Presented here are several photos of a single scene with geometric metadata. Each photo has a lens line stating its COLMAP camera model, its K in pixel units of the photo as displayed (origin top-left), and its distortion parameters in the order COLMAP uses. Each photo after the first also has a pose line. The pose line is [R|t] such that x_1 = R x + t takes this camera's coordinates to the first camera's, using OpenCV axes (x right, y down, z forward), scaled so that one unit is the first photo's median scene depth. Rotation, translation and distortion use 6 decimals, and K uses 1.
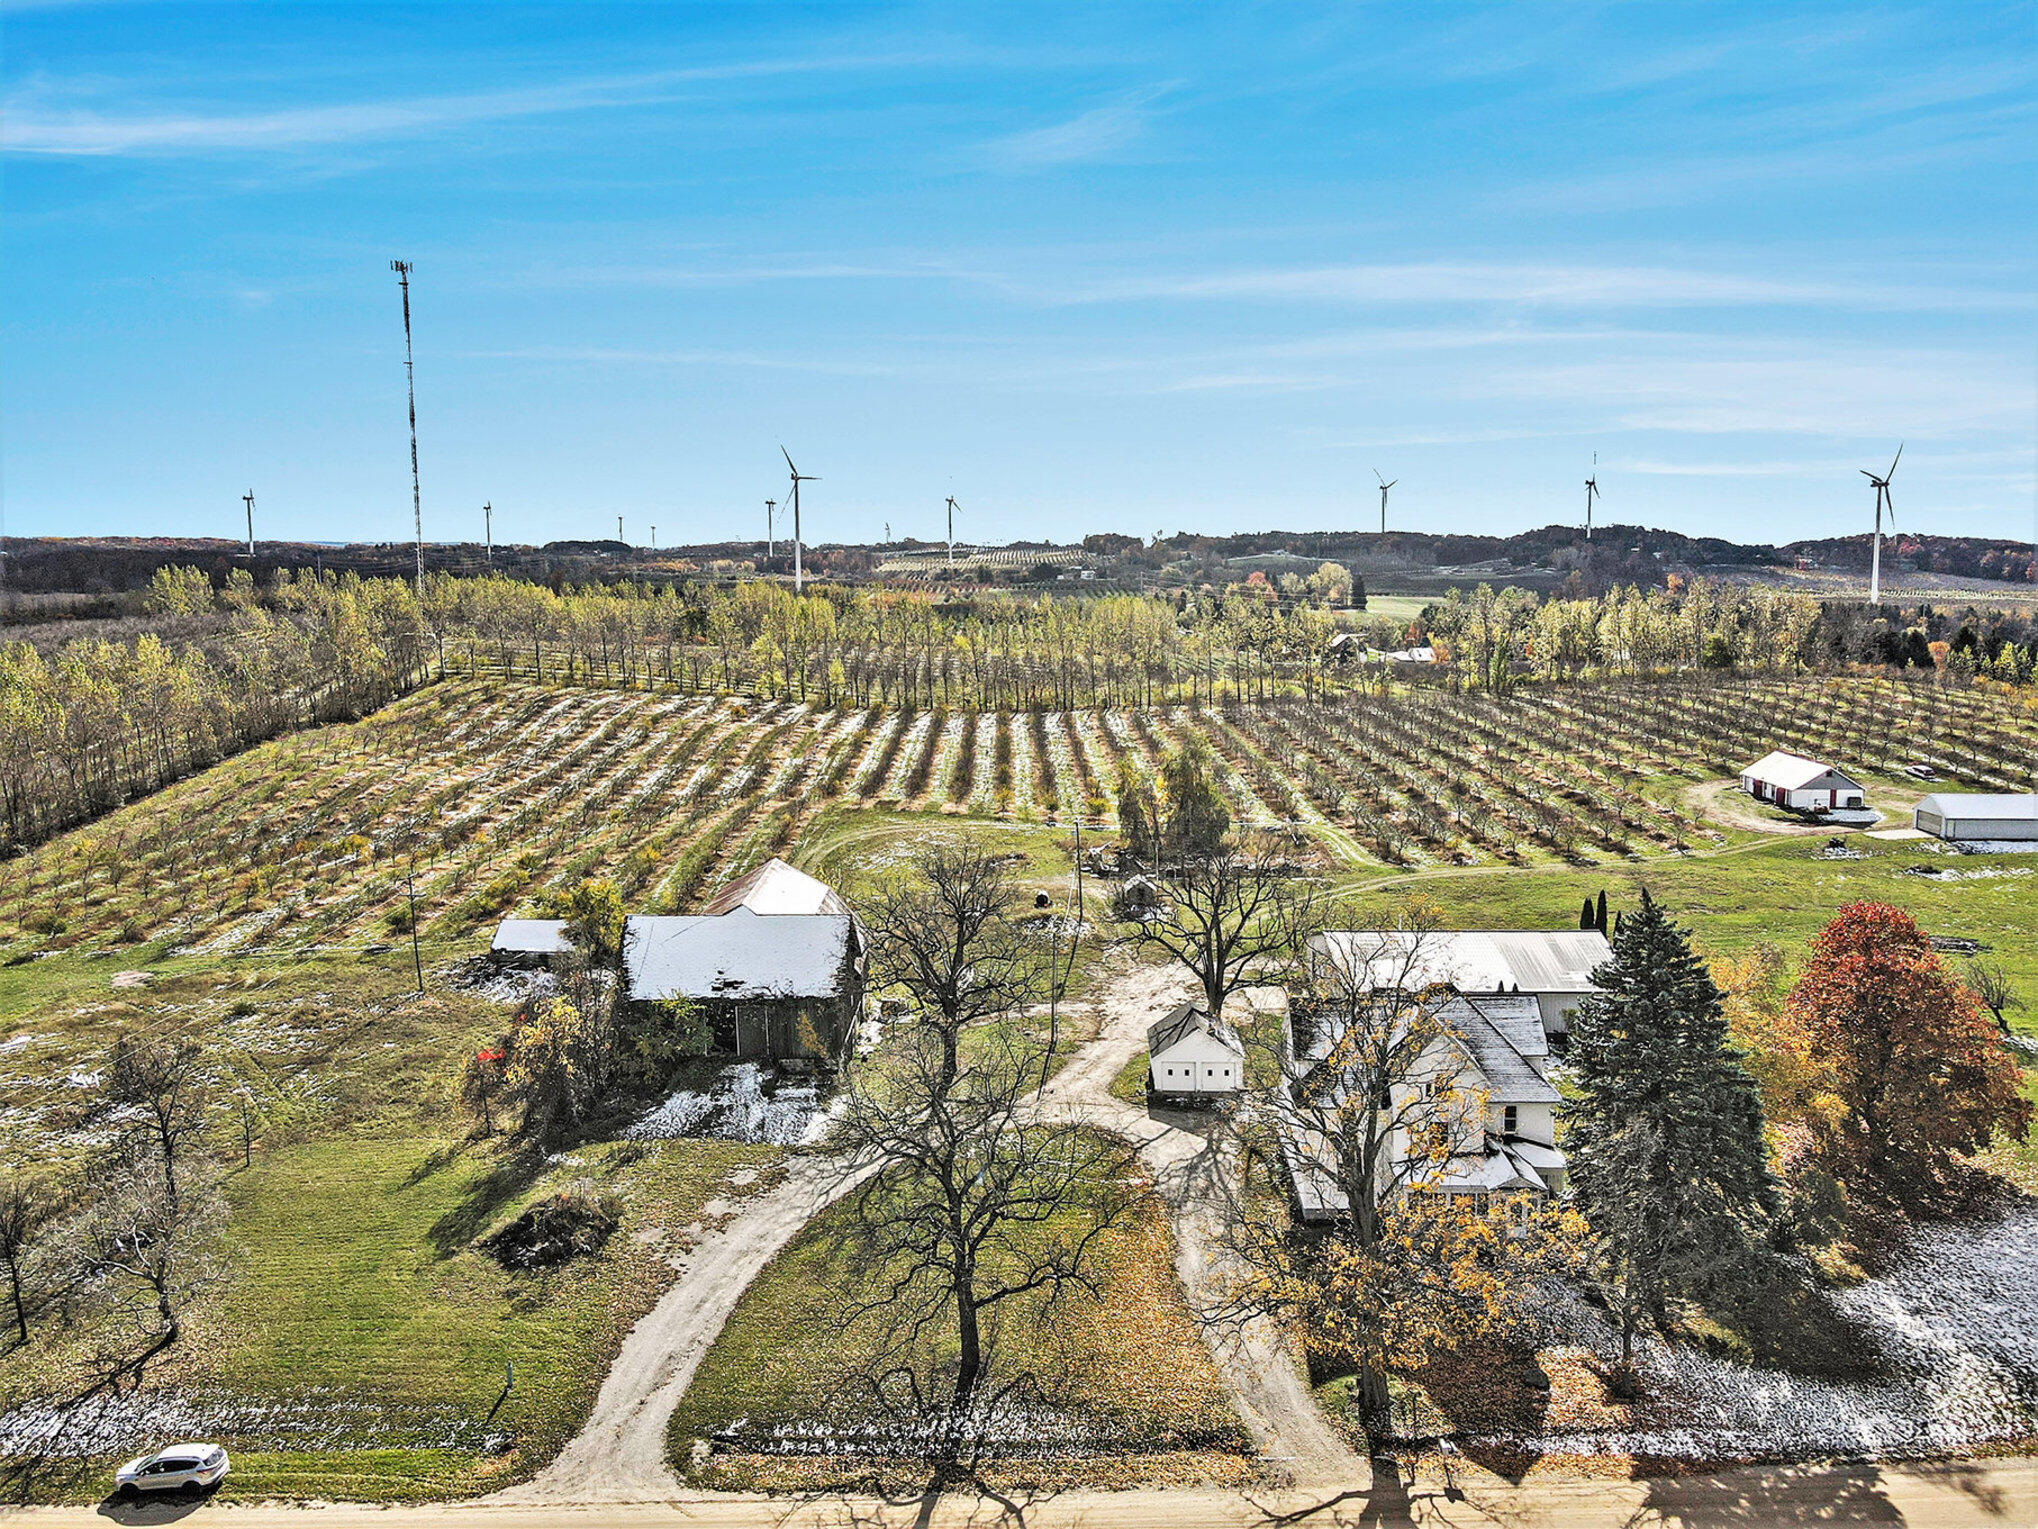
lens RADIAL K [[1500.7, 0, 1071.0], [0, 1500.7, 742.9], [0, 0, 1]] dist [0.003270, 0.001282]
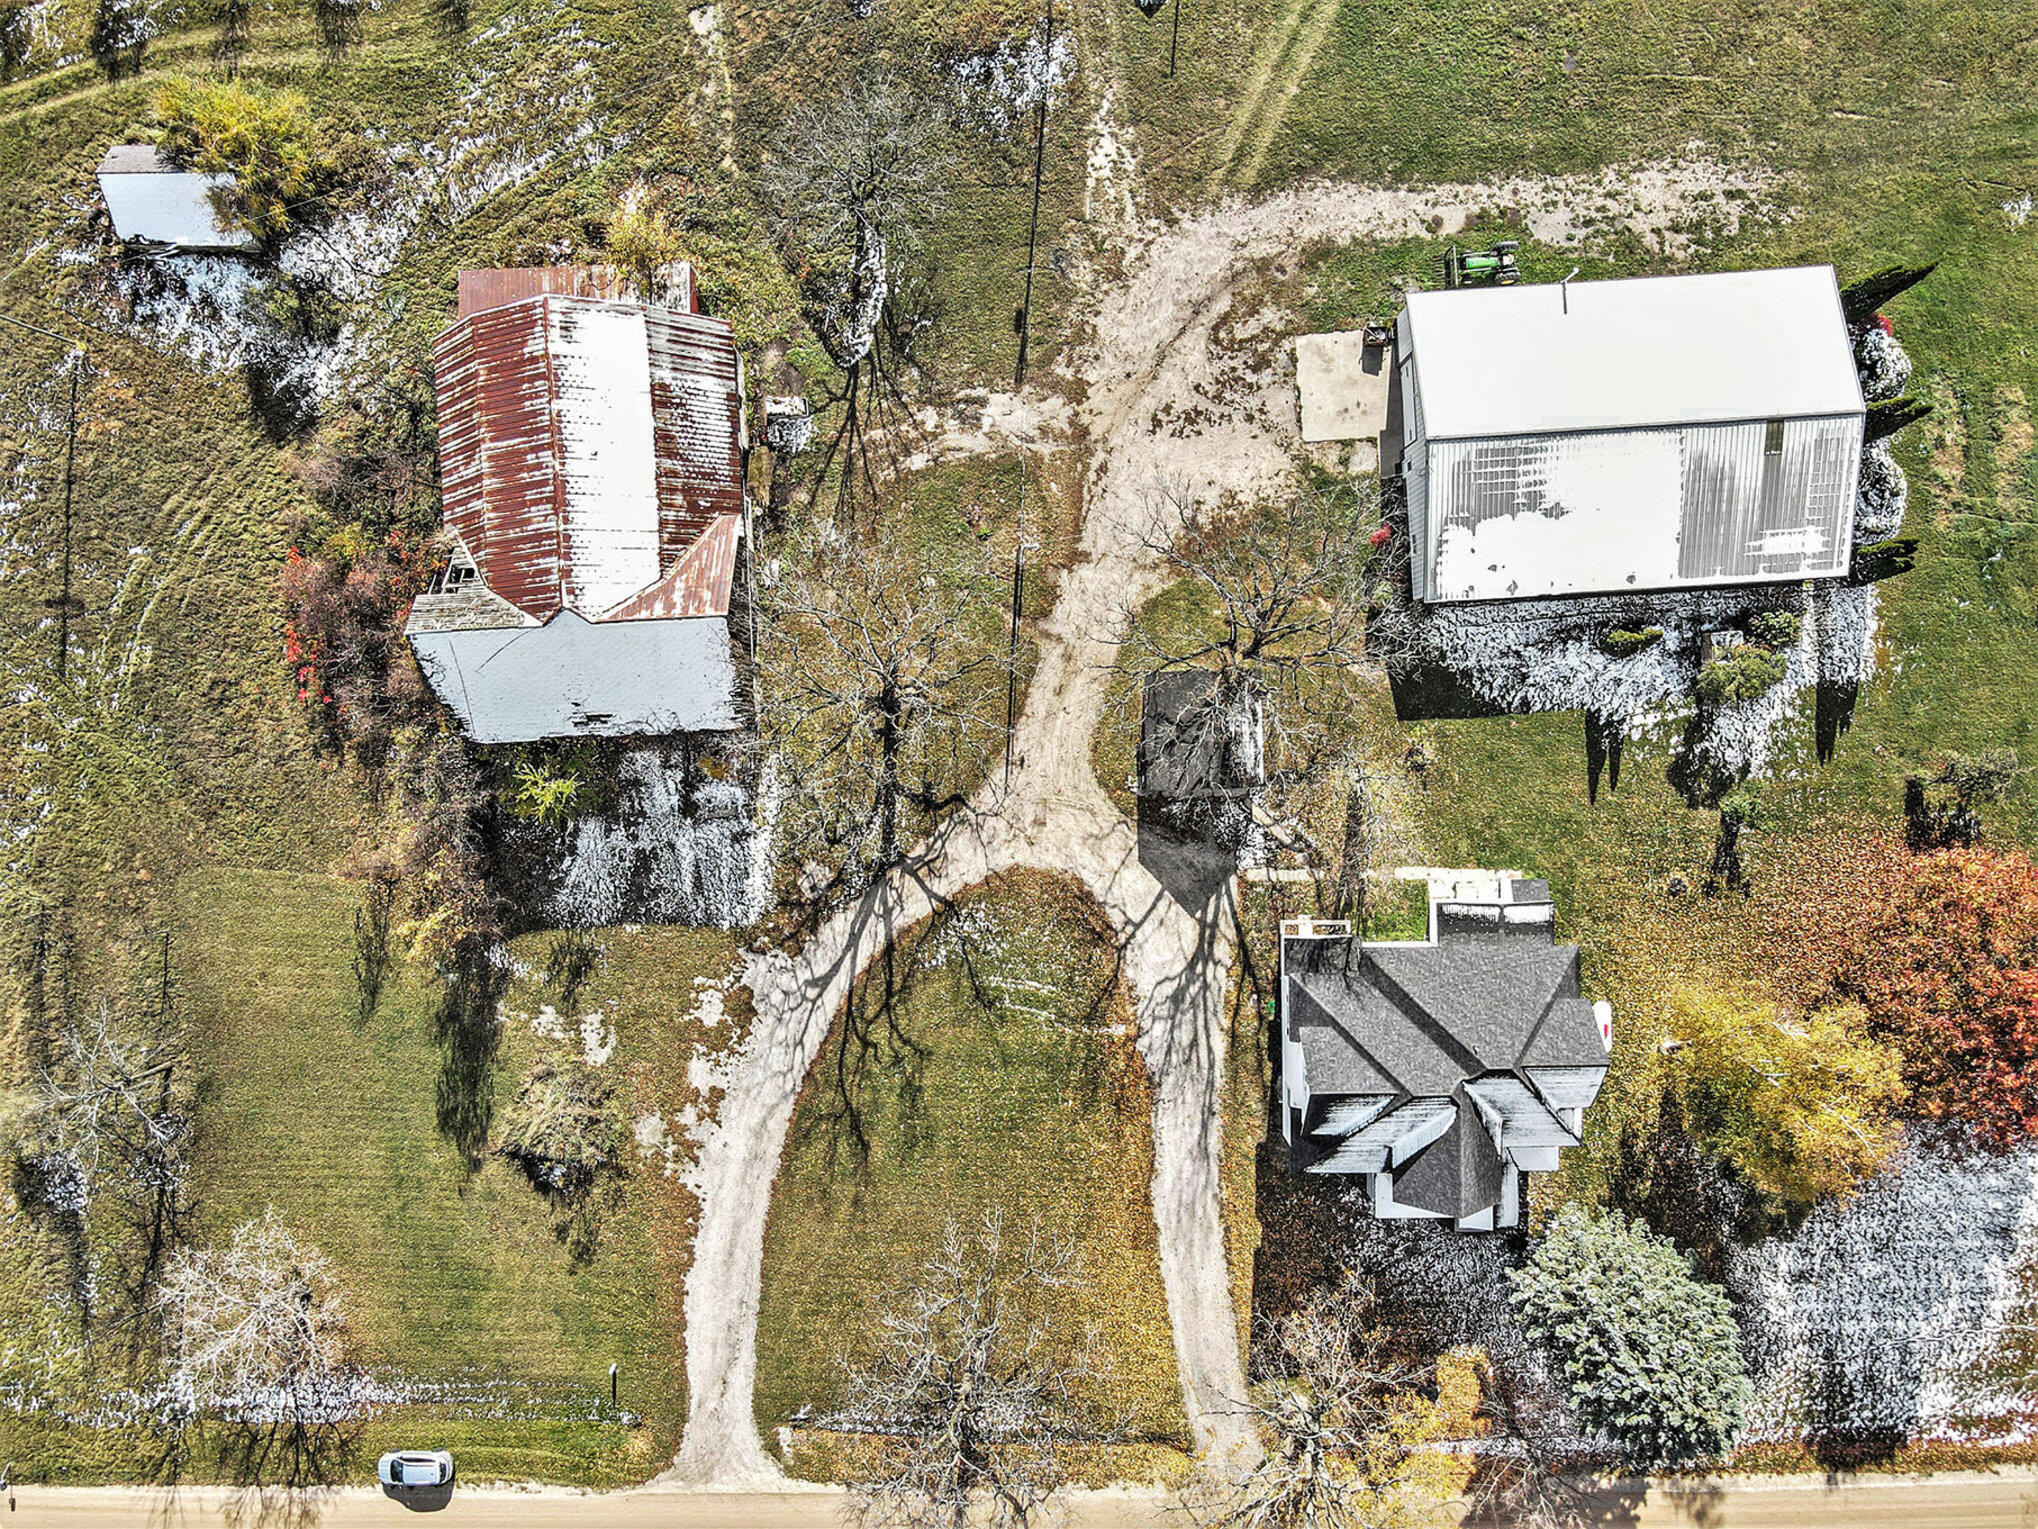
lens RADIAL K [[1575.4, 0, 1014.0], [0, 1575.4, 762.6], [0, 0, 1]] dist [0.009069, 0.013474]
pose [[0.999284, -0.018966, -0.032731, 0.012206], [0.034740, 0.117638, 0.992449, -0.713077], [-0.014973, -0.992875, 0.118213, 1.017522]]
